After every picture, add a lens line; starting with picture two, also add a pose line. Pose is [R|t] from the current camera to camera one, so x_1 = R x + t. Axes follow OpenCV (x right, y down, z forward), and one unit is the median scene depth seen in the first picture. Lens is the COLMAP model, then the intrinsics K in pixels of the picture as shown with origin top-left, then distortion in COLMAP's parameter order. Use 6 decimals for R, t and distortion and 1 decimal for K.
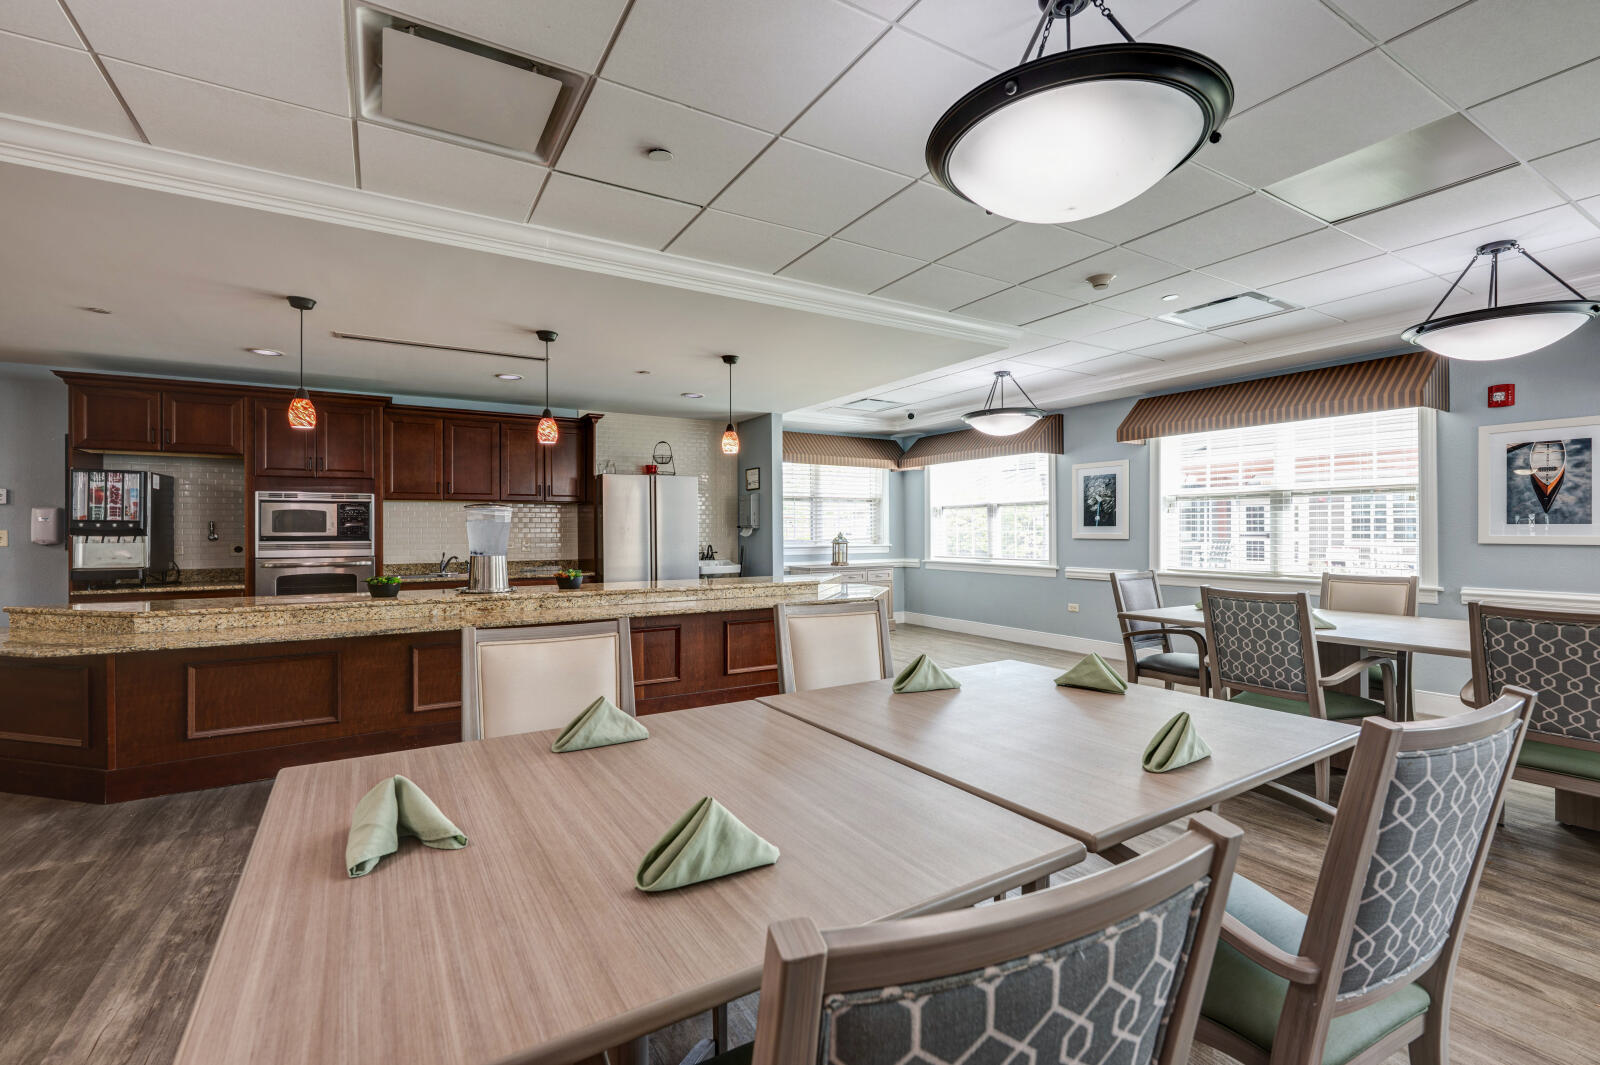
lens RADIAL K [[660.1, 0, 745.8], [0, 660.1, 531.3], [0, 0, 1]] dist [-0.001258, 0.000280]
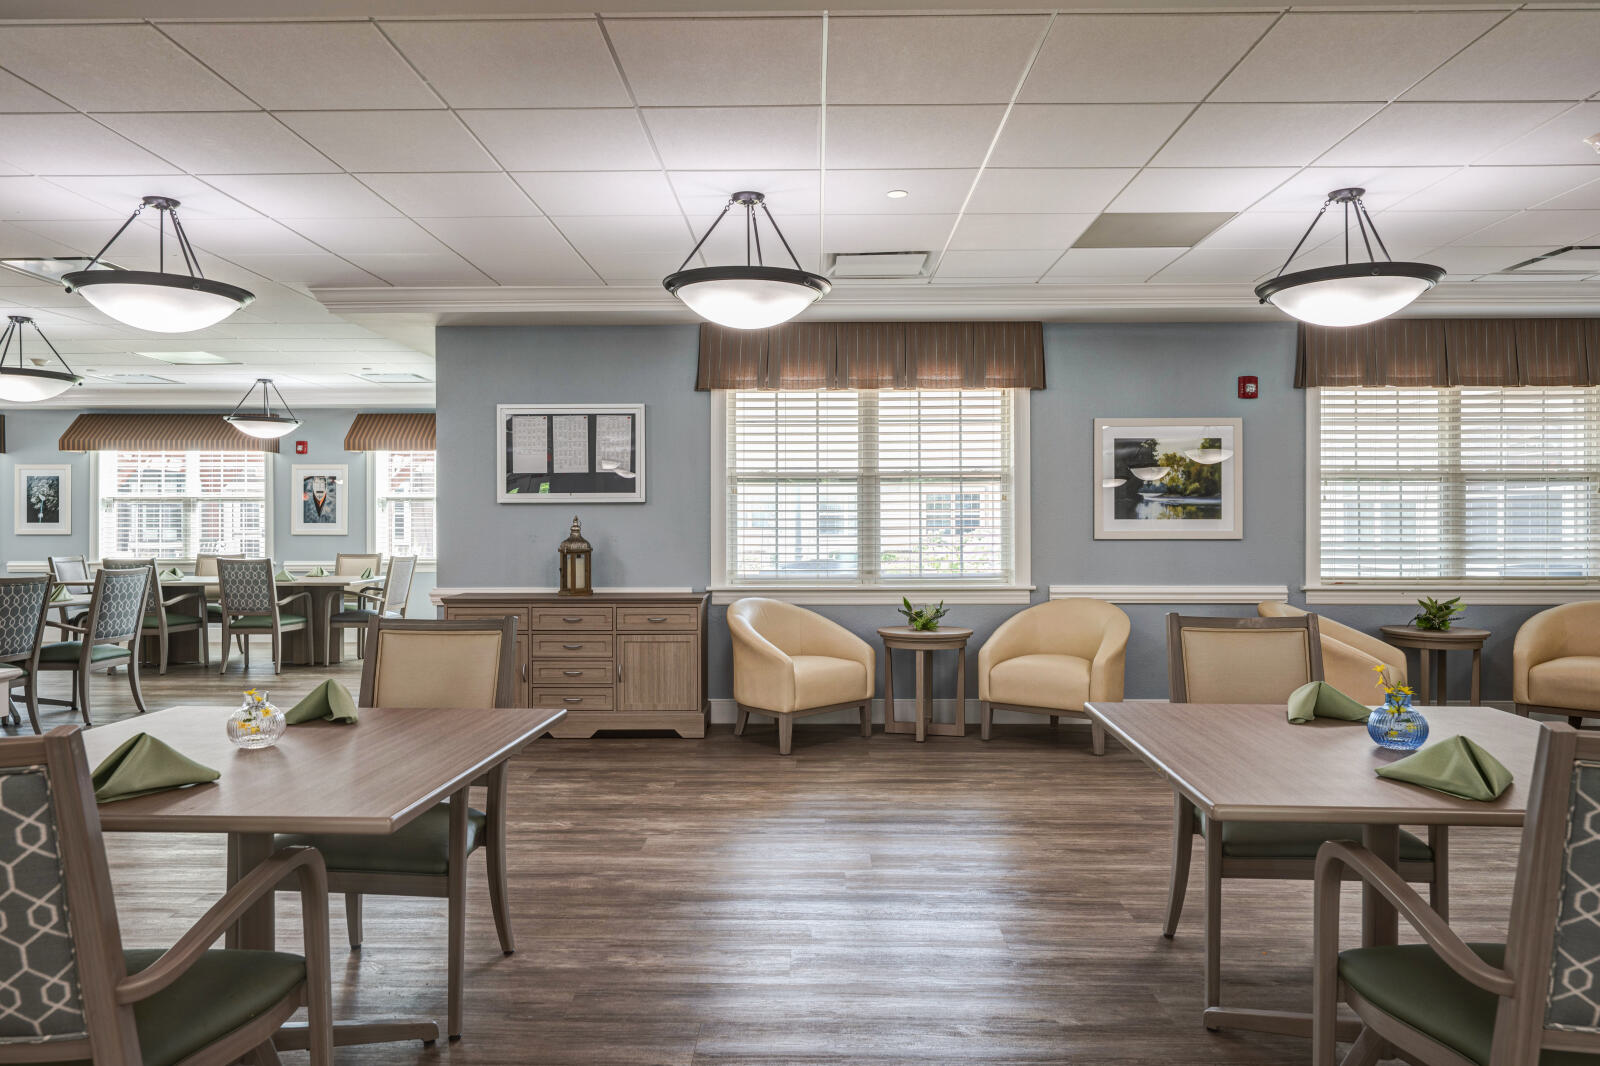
lens RADIAL K [[1111.1, 0, 799.2], [0, 1111.1, 520.7], [0, 0, 1]] dist [0.030511, 0.004174]
pose [[0.472713, 0.005543, 0.881199, -1.186271], [-0.000001, 0.999980, -0.006290, 0.001218], [-0.881217, 0.002972, 0.472703, -2.262915]]
